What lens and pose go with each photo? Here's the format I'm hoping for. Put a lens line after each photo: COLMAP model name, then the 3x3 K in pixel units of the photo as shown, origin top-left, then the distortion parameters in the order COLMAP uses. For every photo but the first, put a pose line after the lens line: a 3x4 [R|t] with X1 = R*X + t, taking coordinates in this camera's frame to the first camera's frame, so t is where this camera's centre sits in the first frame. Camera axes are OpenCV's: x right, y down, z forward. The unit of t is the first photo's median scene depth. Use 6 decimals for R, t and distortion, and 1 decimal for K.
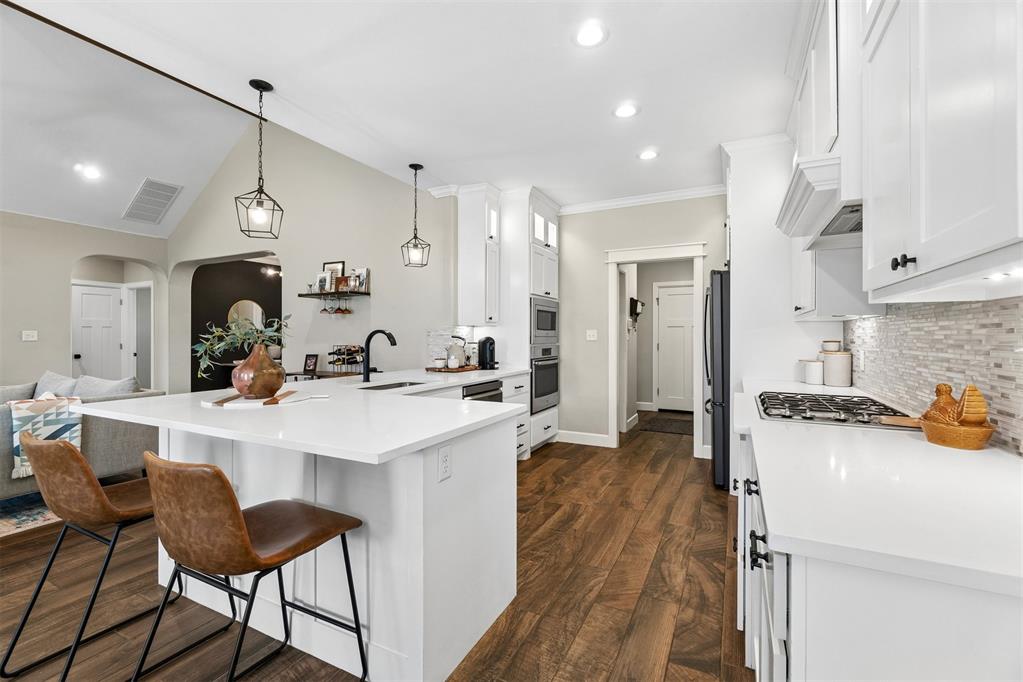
lens RADIAL K [[440.7, 0, 518.4], [0, 440.7, 336.9], [0, 0, 1]] dist [-0.009046, 0.001851]
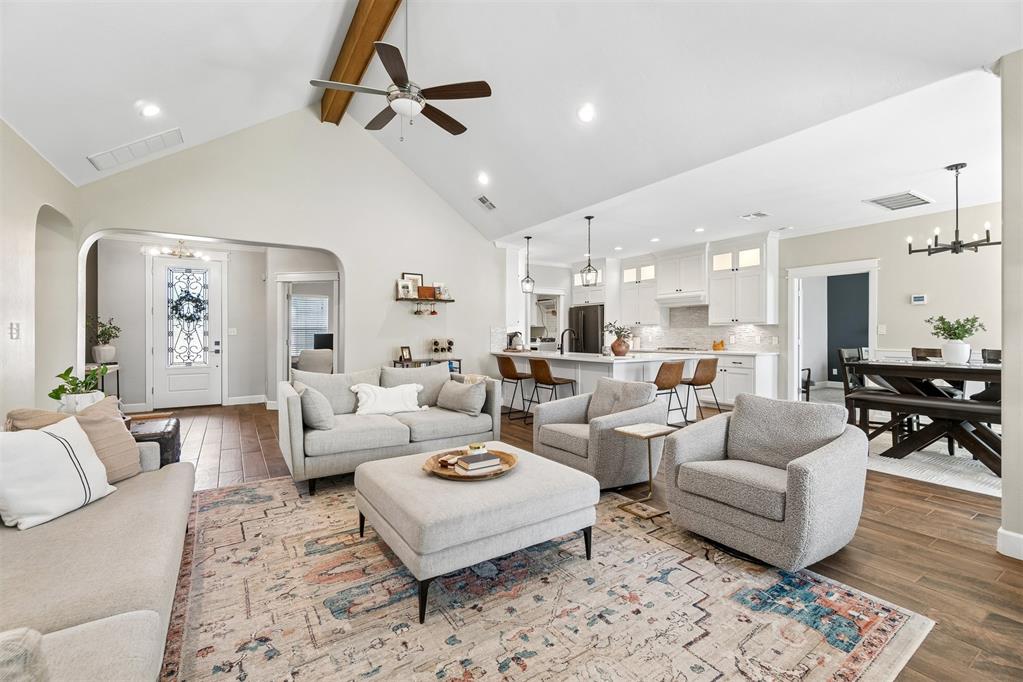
lens RADIAL K [[440.7, 0, 517.4], [0, 440.7, 332.4], [0, 0, 1]] dist [-0.009046, 0.001851]
pose [[0.502134, 0.001787, 0.864788, -1.806216], [0.003297, 0.999987, -0.003980, 0.007601], [-0.864783, 0.004850, 0.502122, 0.136191]]
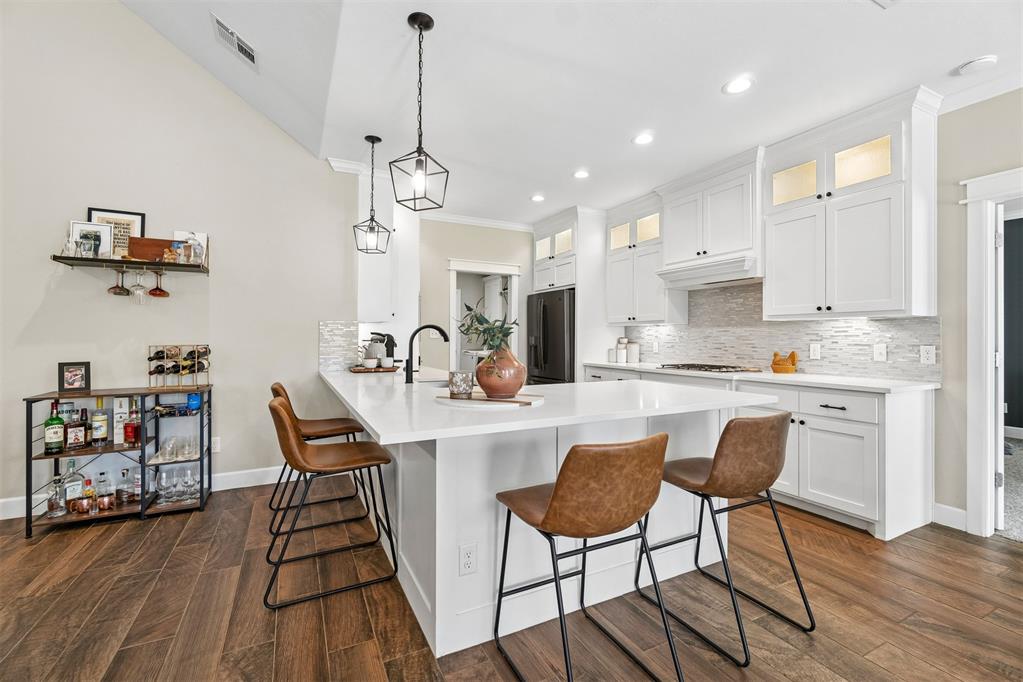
lens RADIAL K [[440.7, 0, 513.1], [0, 440.7, 333.7], [0, 0, 1]] dist [-0.009046, 0.001851]
pose [[0.593160, 0.008756, 0.805037, -0.771372], [-0.001311, 0.999950, -0.009909, 0.009598], [-0.805084, 0.004822, 0.593142, 0.254447]]
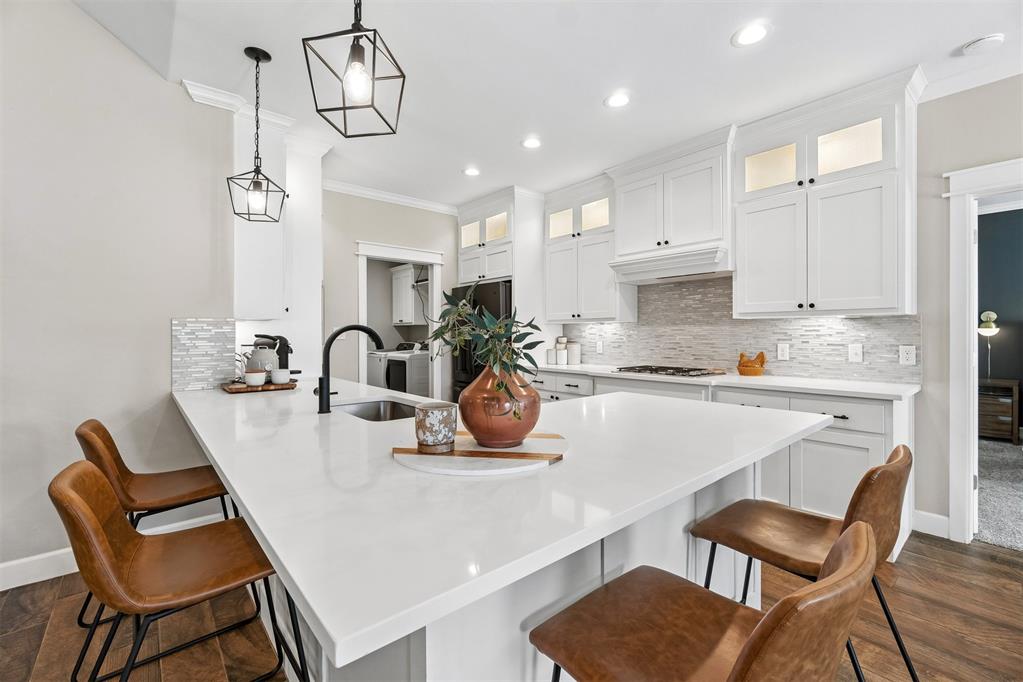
lens RADIAL K [[440.7, 0, 514.4], [0, 440.7, 333.5], [0, 0, 1]] dist [-0.009046, 0.001851]
pose [[0.387278, -0.001502, 0.921962, -0.653188], [0.005921, 0.999982, -0.000858, -0.001492], [-0.921944, 0.005792, 0.387280, 0.442240]]
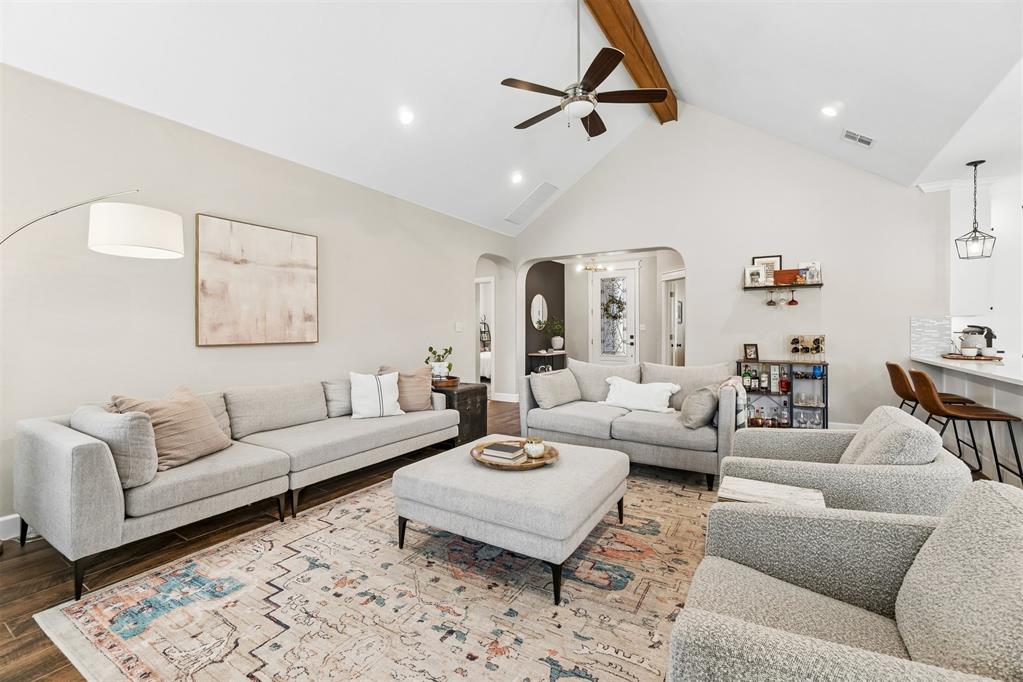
lens RADIAL K [[440.7, 0, 506.9], [0, 440.7, 331.2], [0, 0, 1]] dist [-0.009046, 0.001851]
pose [[0.995504, -0.000591, -0.094716, -1.243233], [0.000629, 1.000000, 0.000371, 0.011056], [0.094716, -0.000429, 0.995504, -0.138974]]
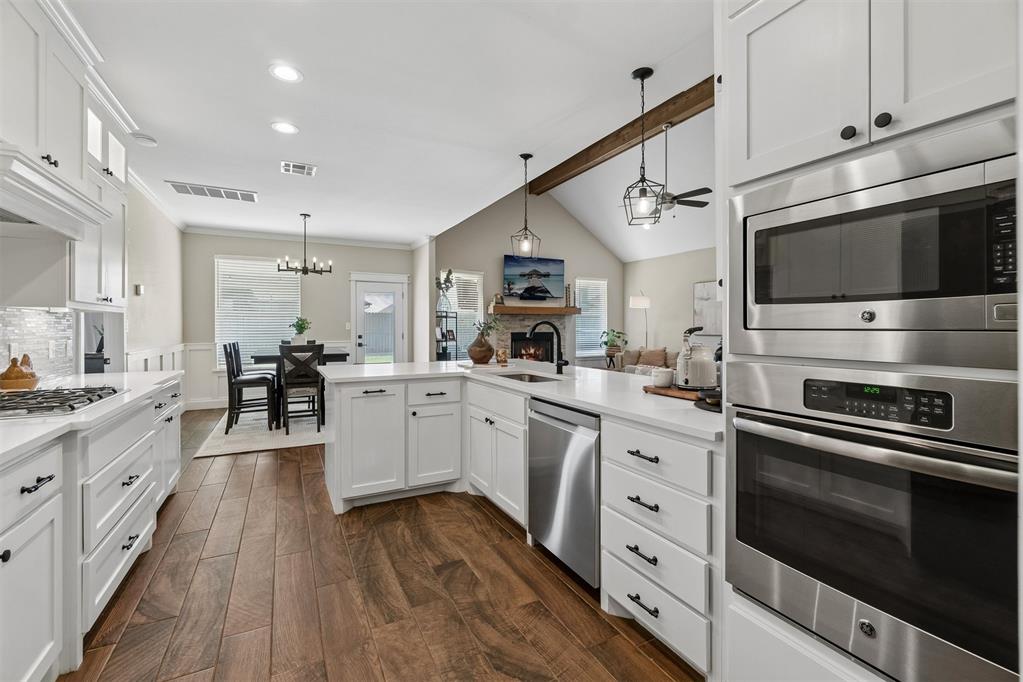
lens RADIAL K [[440.7, 0, 502.5], [0, 440.7, 324.3], [0, 0, 1]] dist [-0.009046, 0.001851]
pose [[-0.603949, -0.004454, -0.797010, 0.426114], [-0.000853, 0.999987, -0.004942, -0.001506], [0.797022, -0.002305, -0.603945, 1.230865]]
